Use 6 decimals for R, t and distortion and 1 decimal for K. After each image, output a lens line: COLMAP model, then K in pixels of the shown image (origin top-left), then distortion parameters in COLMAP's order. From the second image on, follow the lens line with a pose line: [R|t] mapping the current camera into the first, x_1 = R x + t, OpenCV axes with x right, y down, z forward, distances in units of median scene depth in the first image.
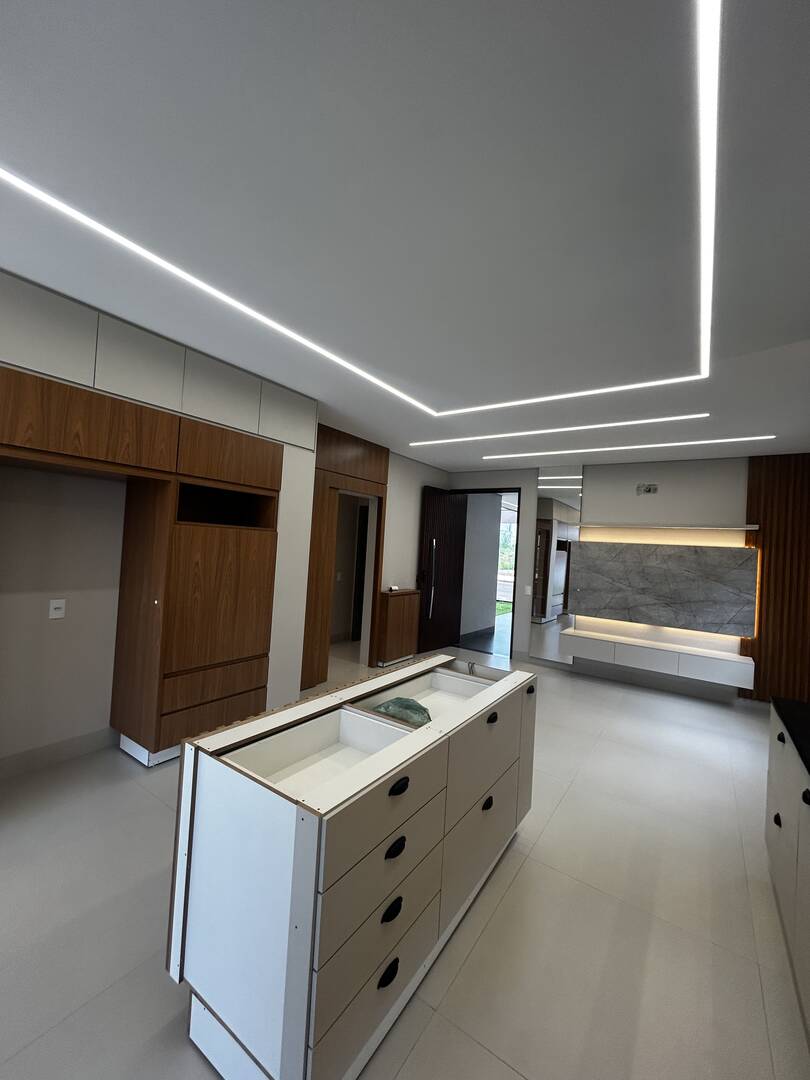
lens RADIAL K [[435.7, 0, 404.5], [0, 435.7, 538.5], [0, 0, 1]] dist [0.000264, 0.000225]
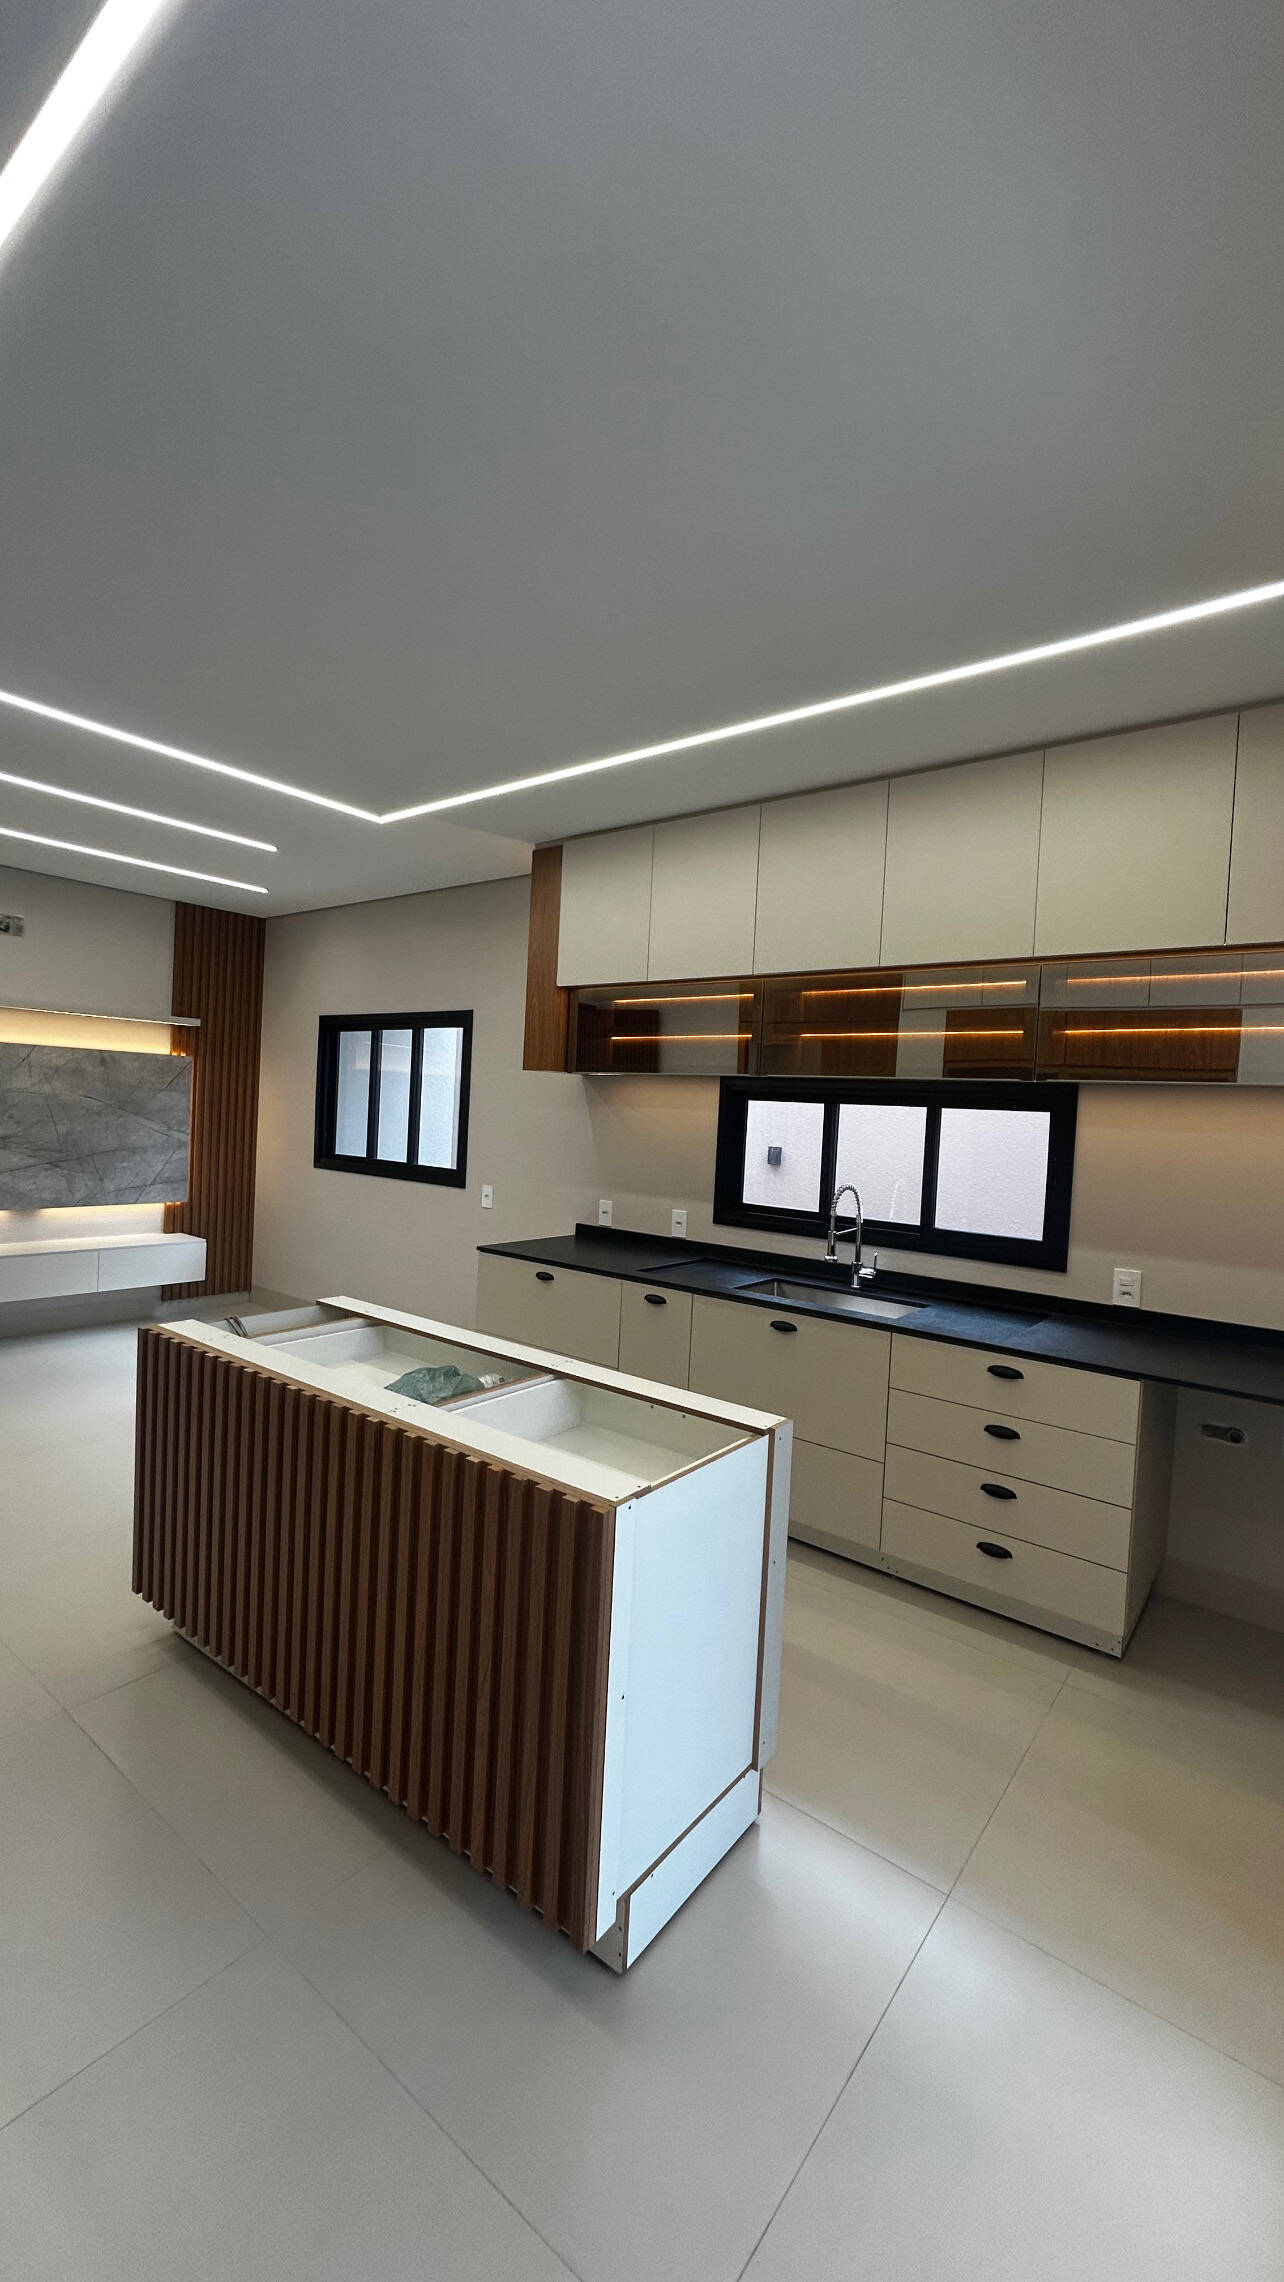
lens RADIAL K [[920.6, 0, 643.6], [0, 920.6, 1136.9], [0, 0, 1]] dist [0.000864, 0.000294]
pose [[0.070577, -0.083103, 0.994039, -0.410518], [-0.061876, 0.994240, 0.087513, -0.016482], [-0.995585, -0.067684, 0.065028, 0.246297]]
